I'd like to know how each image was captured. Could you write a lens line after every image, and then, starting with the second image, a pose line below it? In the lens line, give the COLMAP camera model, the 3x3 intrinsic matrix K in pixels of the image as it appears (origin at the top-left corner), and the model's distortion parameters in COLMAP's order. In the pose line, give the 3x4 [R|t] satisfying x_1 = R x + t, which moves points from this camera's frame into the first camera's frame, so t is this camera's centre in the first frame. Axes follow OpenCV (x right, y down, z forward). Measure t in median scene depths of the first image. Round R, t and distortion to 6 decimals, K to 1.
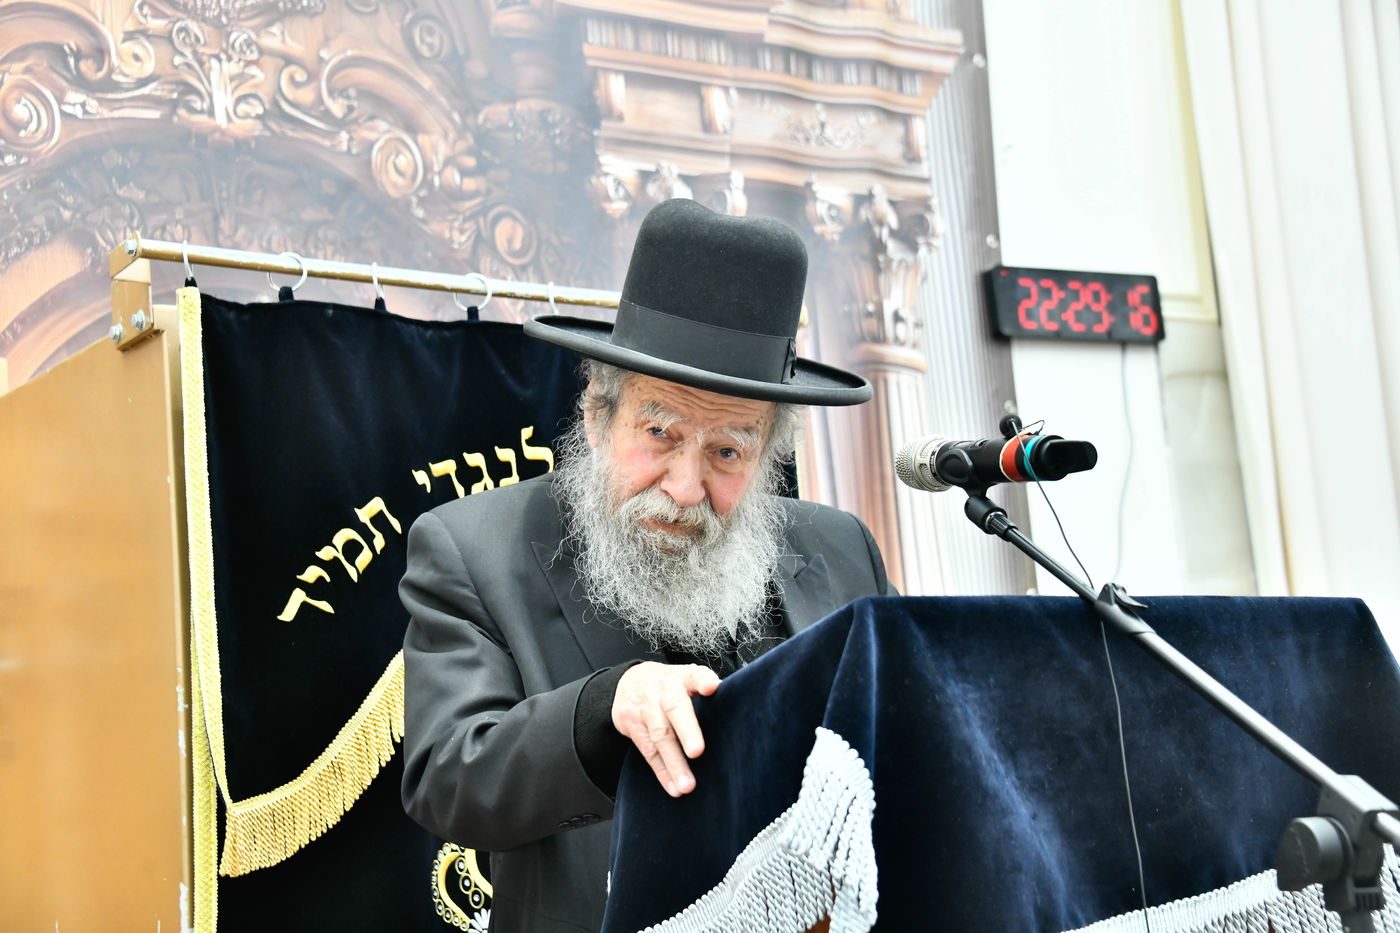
lens RADIAL K [[2706.8, 0, 709.7], [0, 2706.8, 479.1], [0, 0, 1]] dist [0.501421, 0.665109]
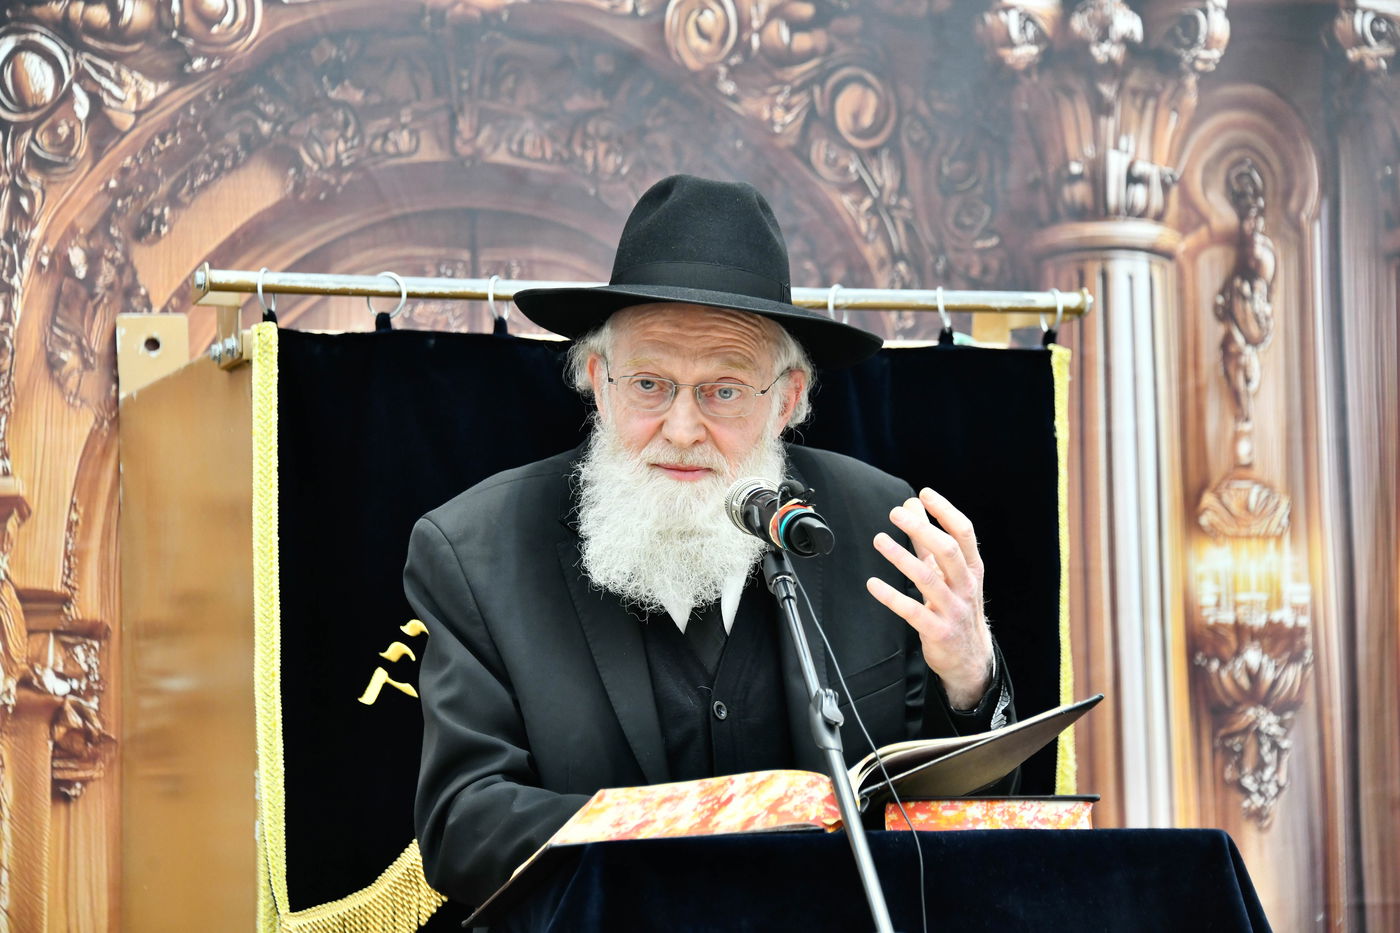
lens RADIAL K [[5567.7, 0, 702.3], [0, 5567.7, 493.8], [0, 0, 1]] dist [1.813501, 1.562092]
pose [[0.952136, 0.035285, -0.303630, 0.363902], [-0.000164, 0.993374, 0.114925, -0.164184], [0.305674, -0.109375, 0.945833, -0.489958]]
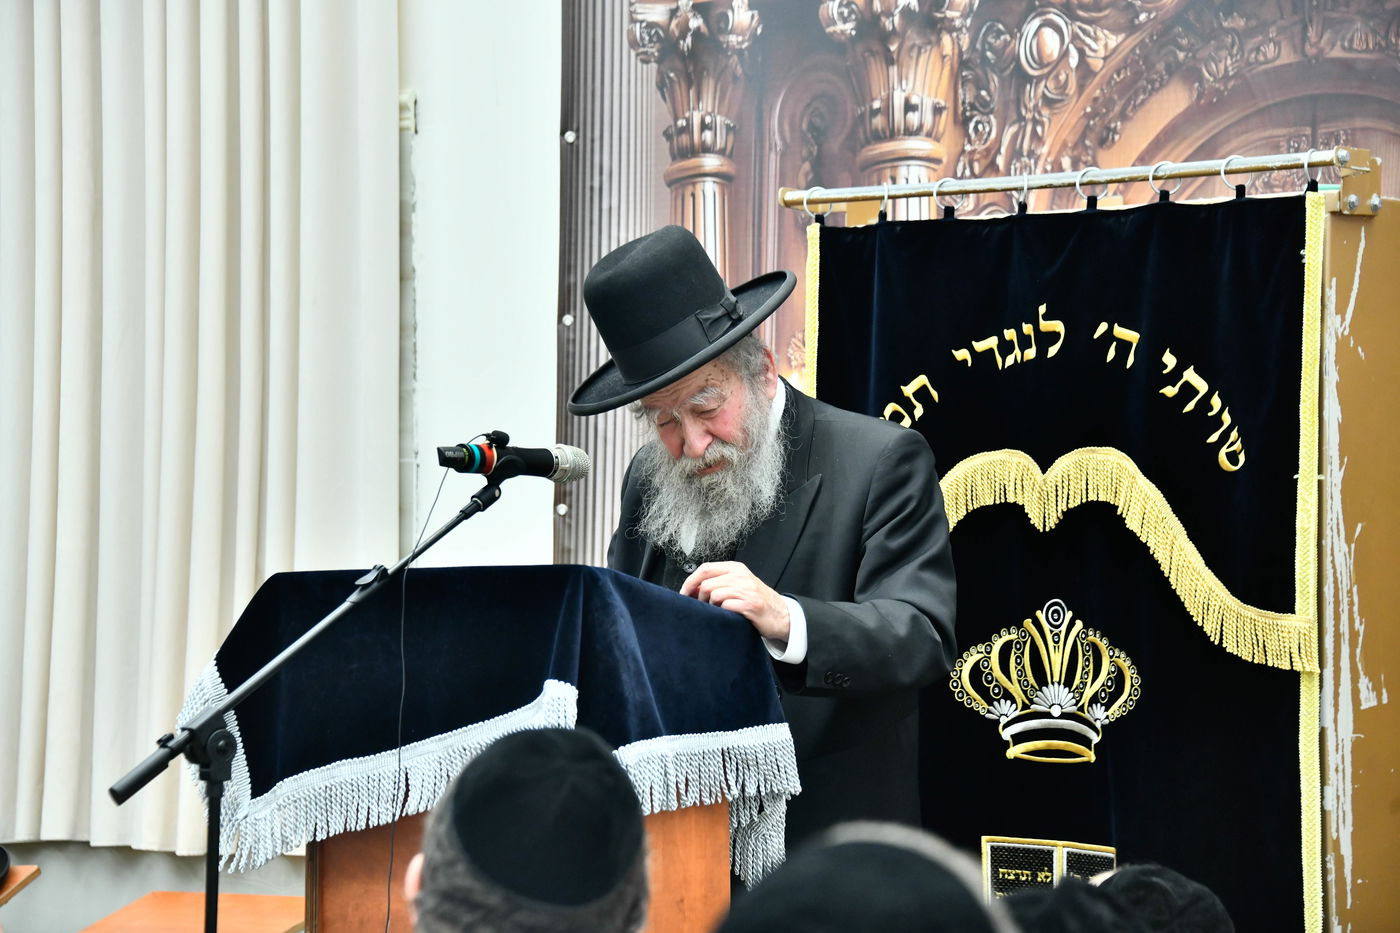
lens RADIAL K [[4491.8, 0, 700.0], [0, 4491.8, 466.5], [0, 0, 1]] dist [1.310707, 3.839330]
pose [[0.303310, 0.042257, -0.951954, 1.398238], [0.146602, 0.985053, 0.090436, -0.118398], [0.941547, -0.166989, 0.292582, 0.213264]]
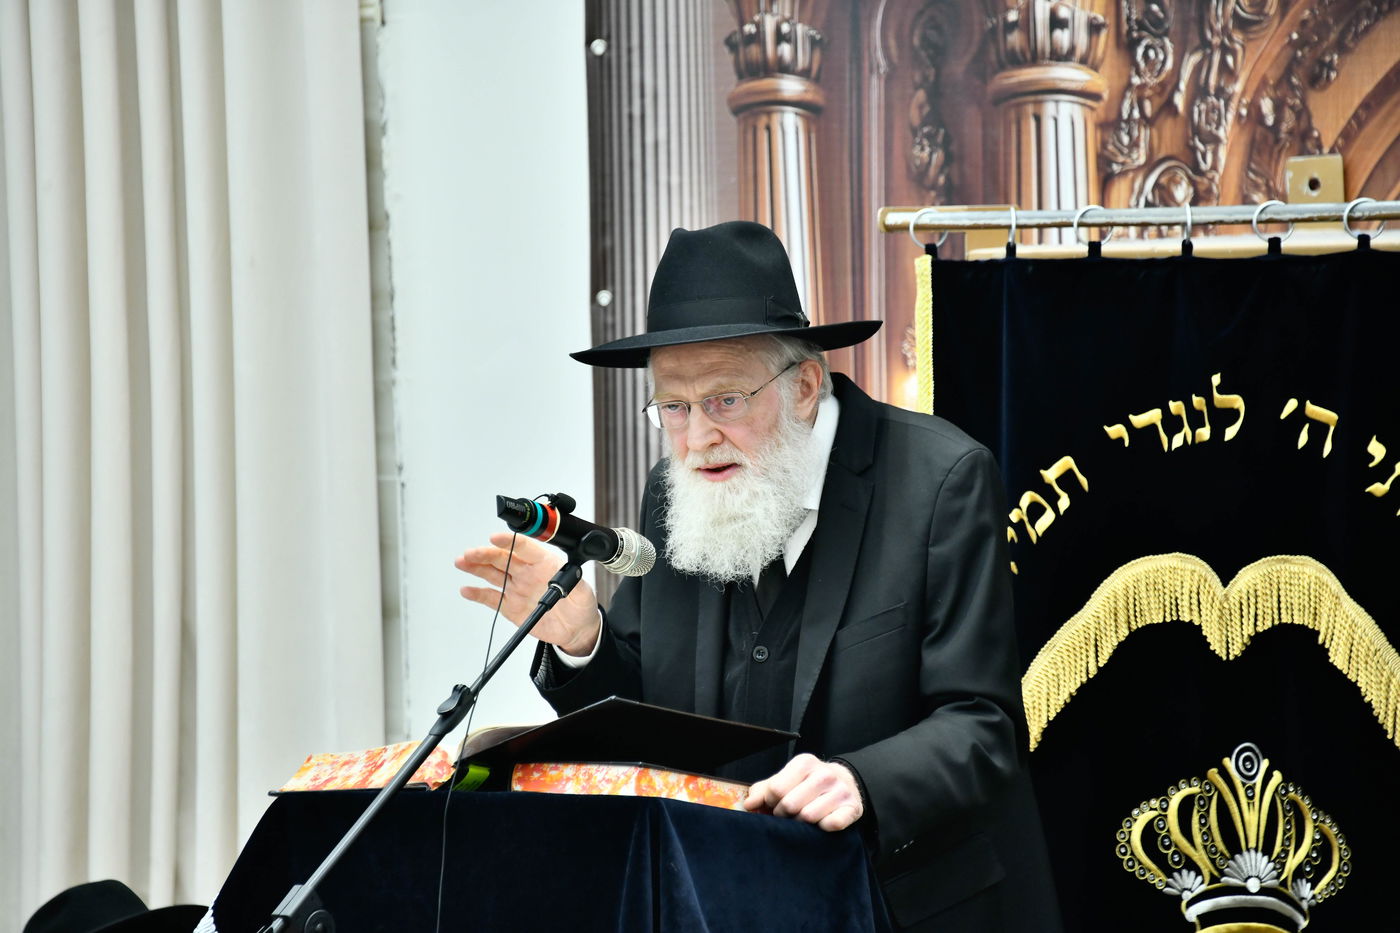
lens RADIAL K [[9679.1, 0, 700.0], [0, 9679.1, 466.5], [0, 0, 1]] dist [5.109097, 23.517360]
pose [[0.295350, 0.105943, -0.949497, 2.449901], [0.181458, 0.969522, 0.164621, -0.456596], [0.937999, -0.220914, 0.267124, -0.062657]]
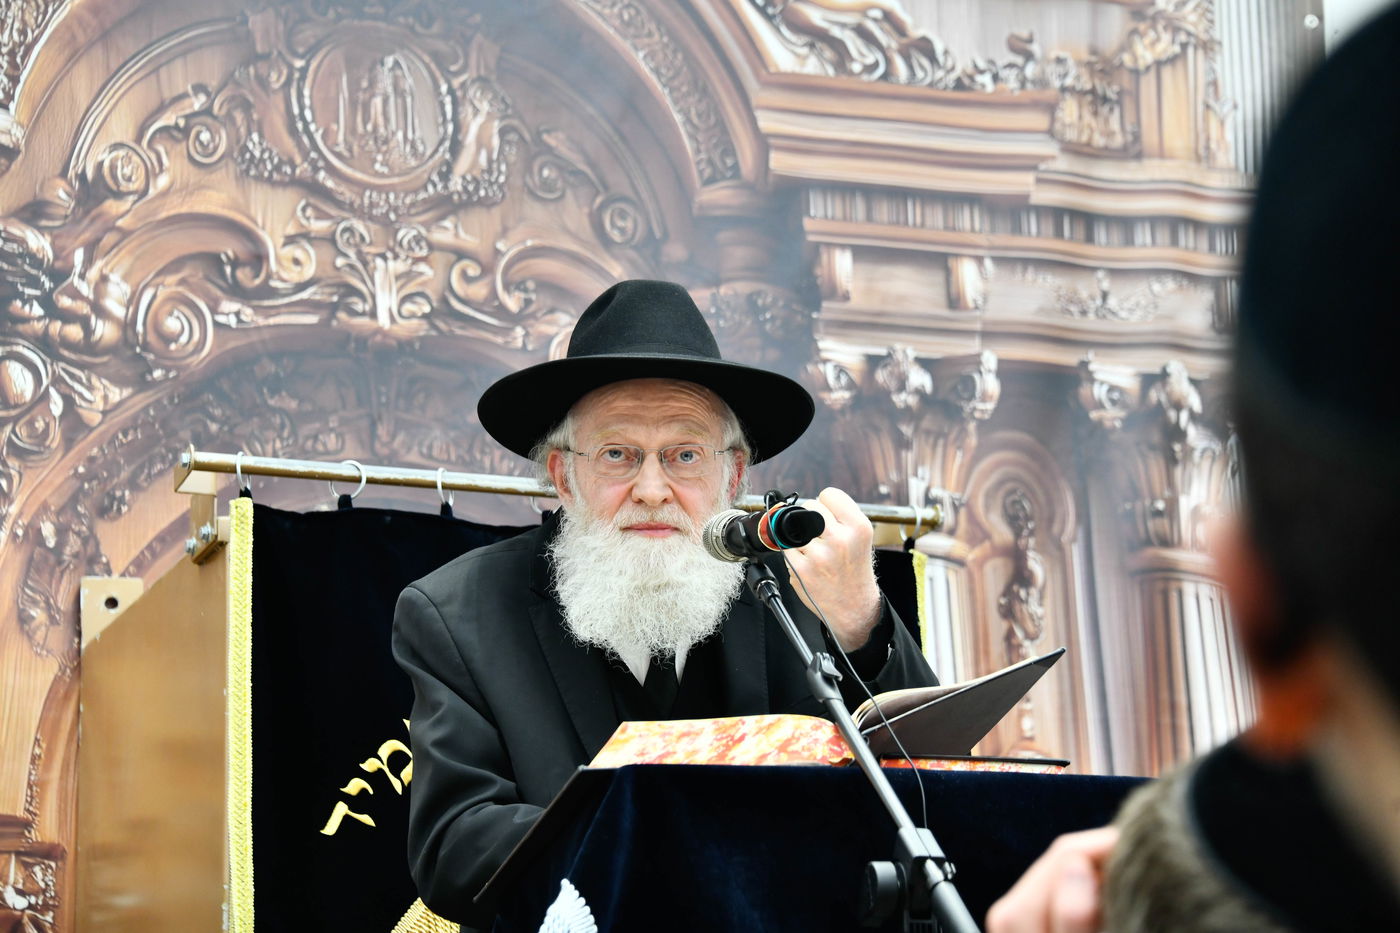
lens RADIAL K [[4018.6, 0, 709.2], [0, 4018.6, 481.2], [0, 0, 1]] dist [1.120941, 0.175732]
pose [[0.975234, -0.018841, -0.220370, 0.223318], [0.002624, 0.997281, -0.073652, 0.024857], [0.221159, 0.071250, 0.972632, -0.294204]]
